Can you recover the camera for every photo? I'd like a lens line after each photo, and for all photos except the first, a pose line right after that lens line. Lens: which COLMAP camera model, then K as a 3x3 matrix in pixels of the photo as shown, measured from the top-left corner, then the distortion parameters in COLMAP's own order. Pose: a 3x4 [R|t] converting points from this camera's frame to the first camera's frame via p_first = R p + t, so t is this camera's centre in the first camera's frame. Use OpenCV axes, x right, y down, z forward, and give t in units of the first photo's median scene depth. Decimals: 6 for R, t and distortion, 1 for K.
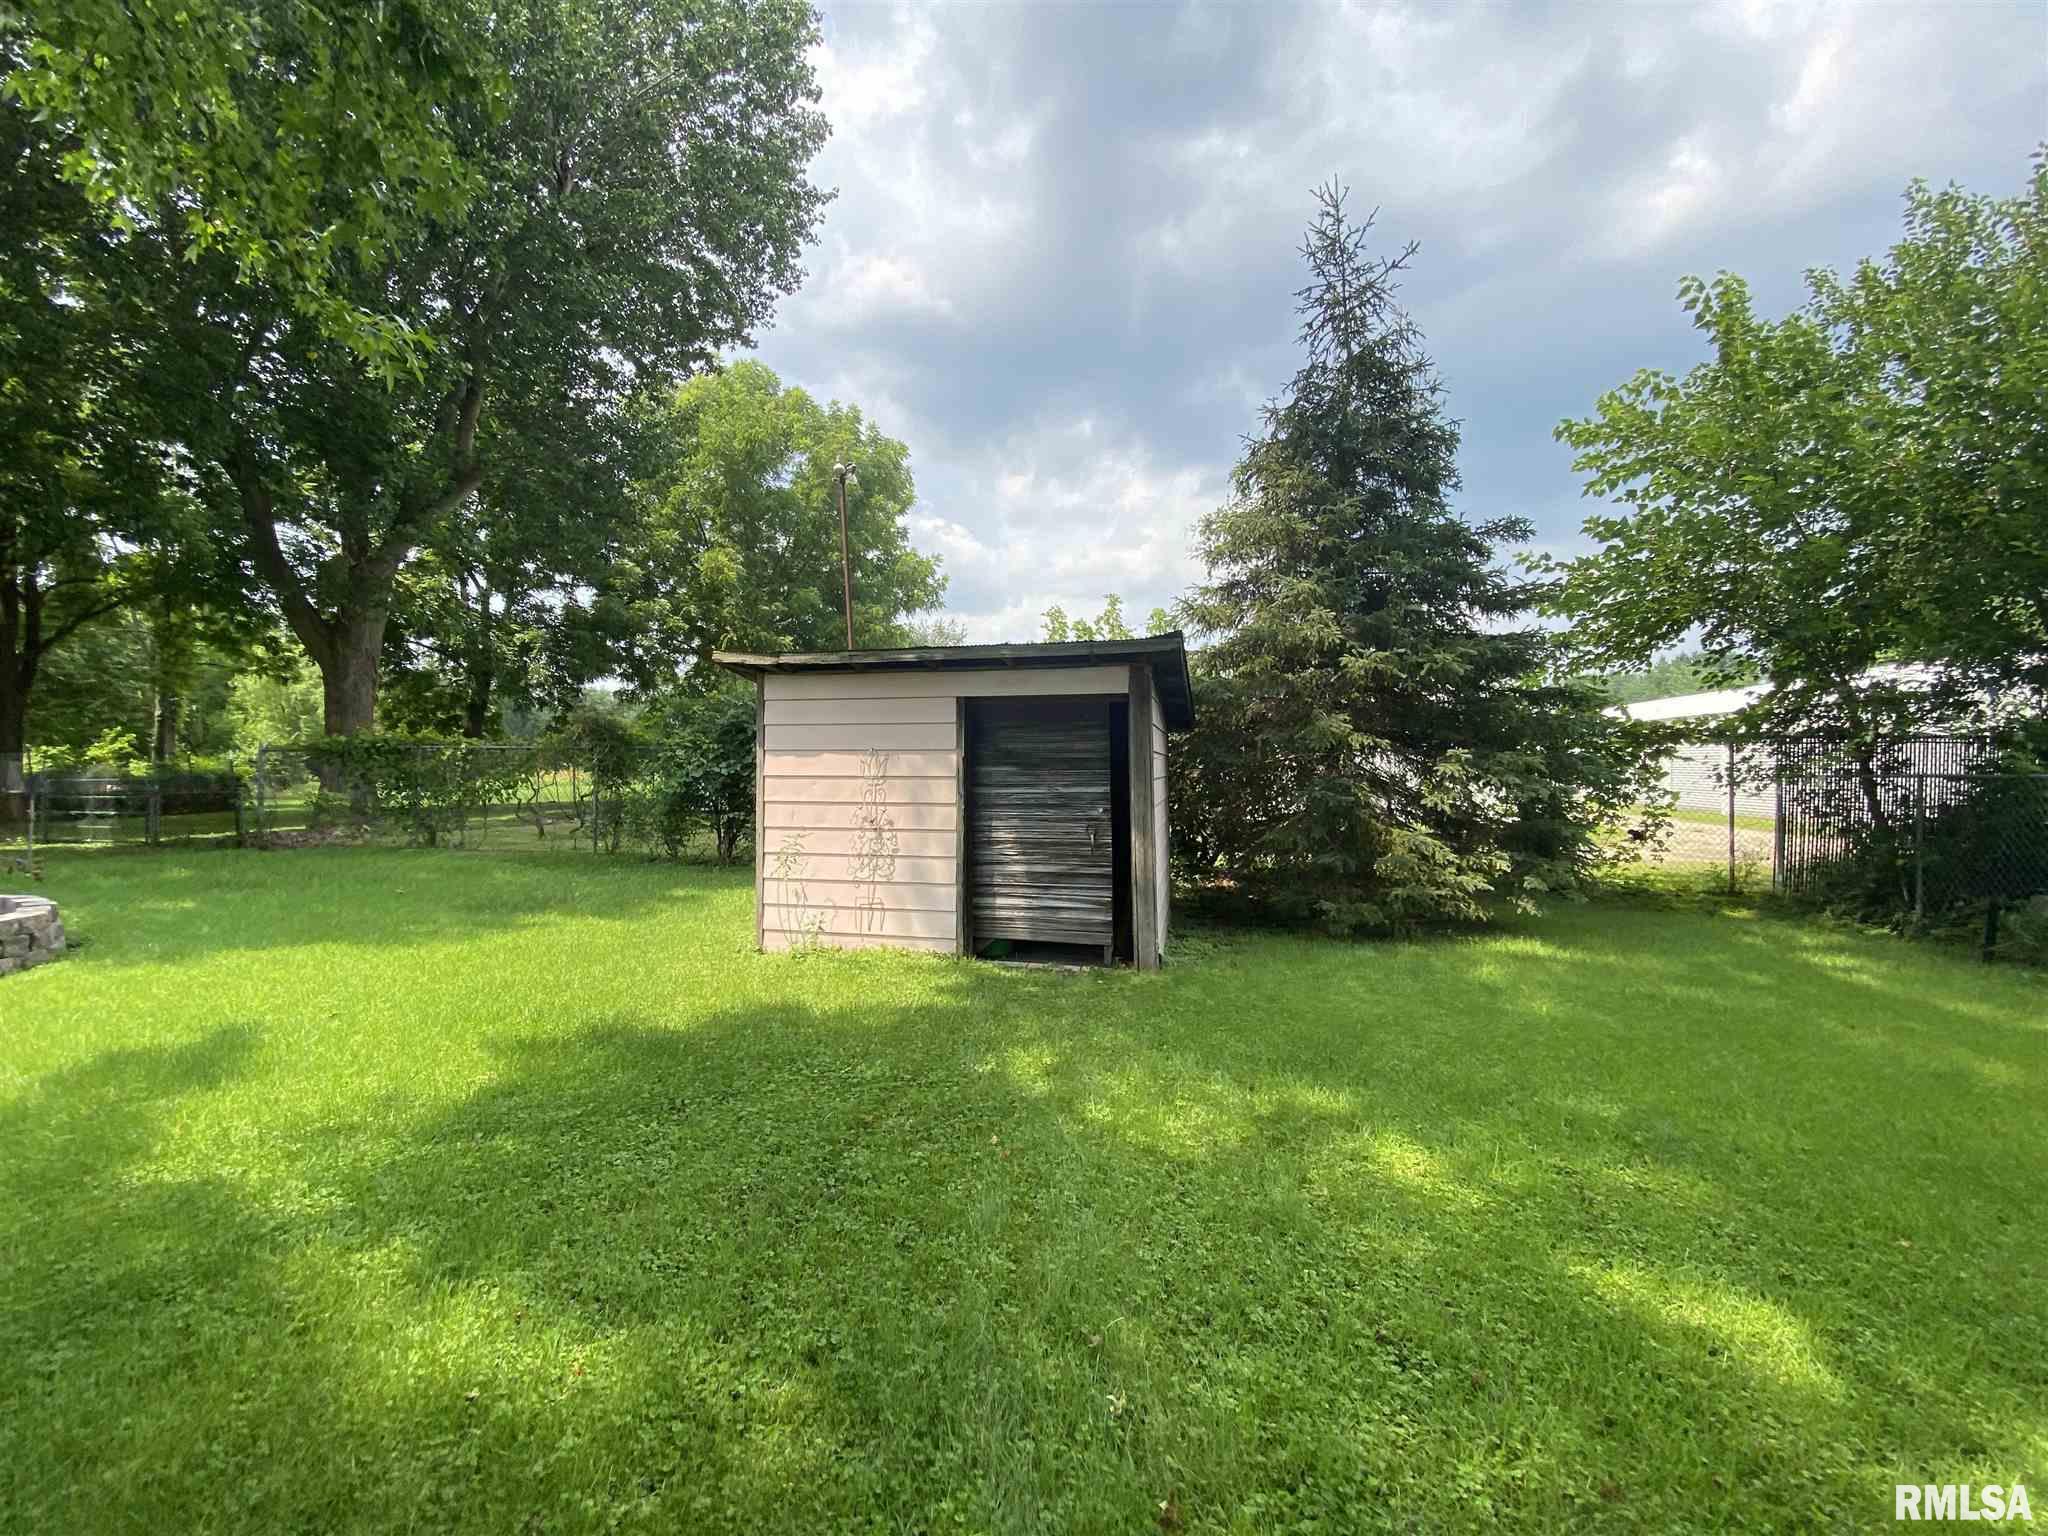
lens RADIAL K [[852.6, 0, 1050.5], [0, 852.6, 768.9], [0, 0, 1]] dist [-0.002327, -0.000255]
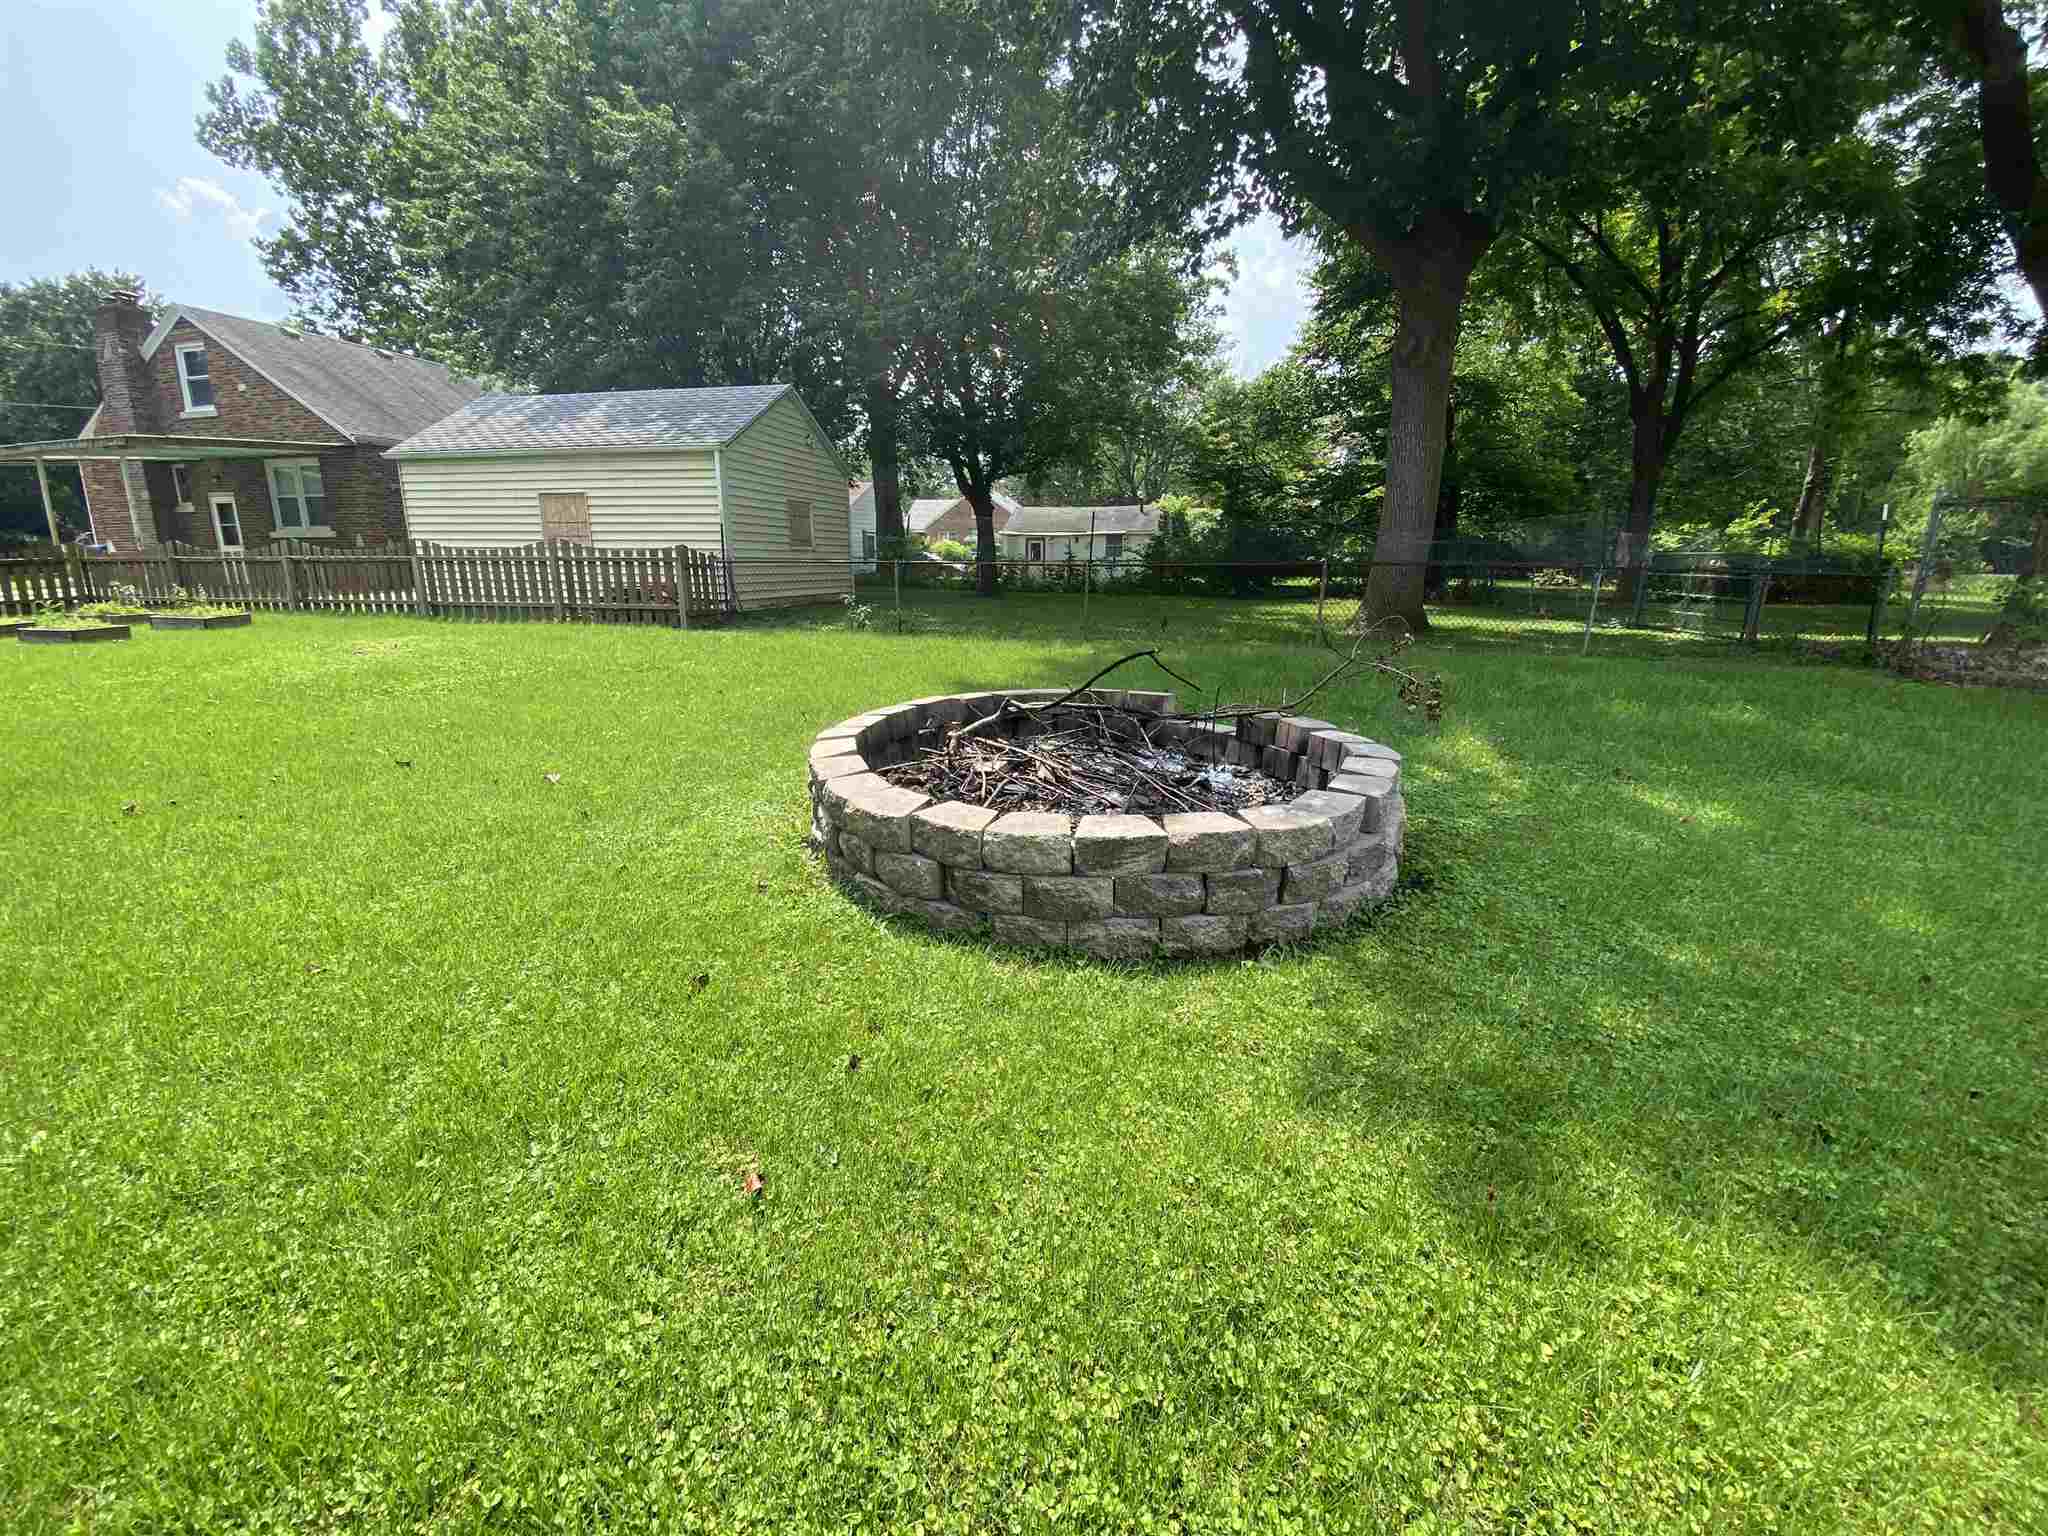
lens RADIAL K [[852.6, 0, 1050.5], [0, 852.6, 768.9], [0, 0, 1]] dist [-0.002327, -0.000255]
pose [[0.042931, 0.220825, -0.974368, -0.211975], [0.016353, 0.974981, 0.221685, 0.013492], [0.998944, -0.025451, 0.038246, 0.223963]]
